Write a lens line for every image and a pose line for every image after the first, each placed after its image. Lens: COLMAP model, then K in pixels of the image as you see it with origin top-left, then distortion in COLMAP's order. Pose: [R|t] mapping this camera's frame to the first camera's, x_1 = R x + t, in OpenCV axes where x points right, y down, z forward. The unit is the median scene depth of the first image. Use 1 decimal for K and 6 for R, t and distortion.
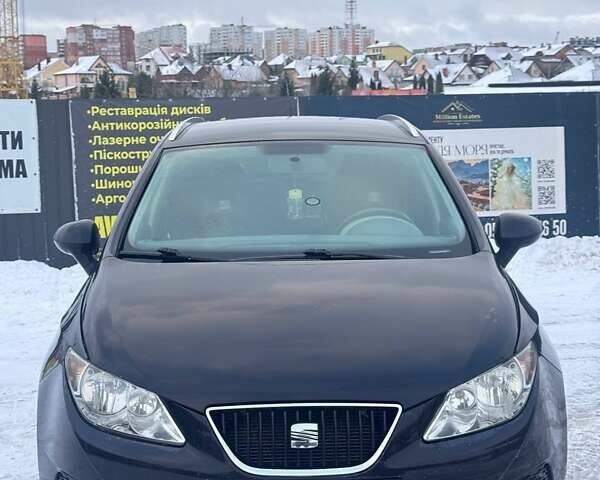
lens RADIAL K [[1158.9, 0, 300.0], [0, 1158.9, 240.0], [0, 0, 1]] dist [0.184646, -0.162042]
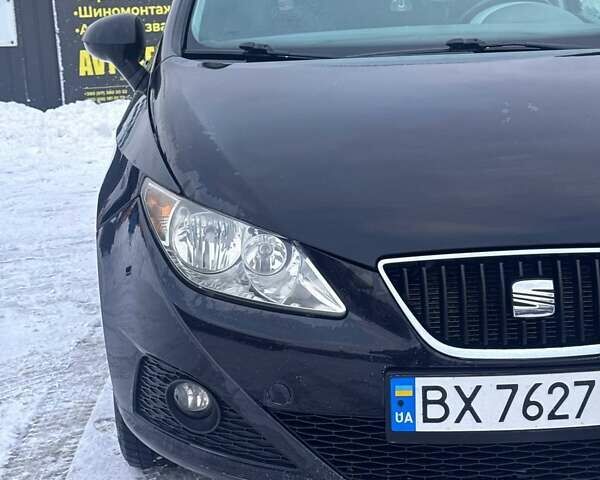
lens RADIAL K [[1158.9, 0, 300.0], [0, 1158.9, 240.0], [0, 0, 1]] dist [0.184646, -0.162042]
pose [[0.999144, -0.023693, 0.033916, -0.113218], [0.019333, 0.992148, 0.123565, 0.039604], [-0.036577, -0.122804, 0.991757, 0.273918]]
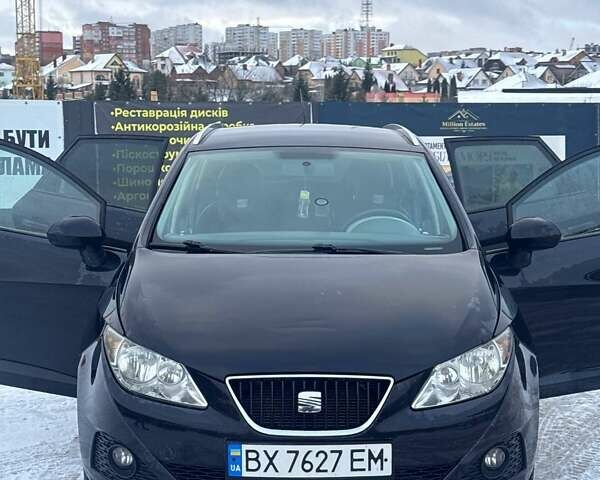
lens RADIAL K [[1158.9, 0, 300.0], [0, 1158.9, 240.0], [0, 0, 1]] dist [0.184646, -0.162042]
pose [[0.999758, 0.019721, -0.009753, 0.001722], [-0.019728, 0.999805, -0.000691, 0.004882], [0.009737, 0.000883, 0.999952, -0.127482]]
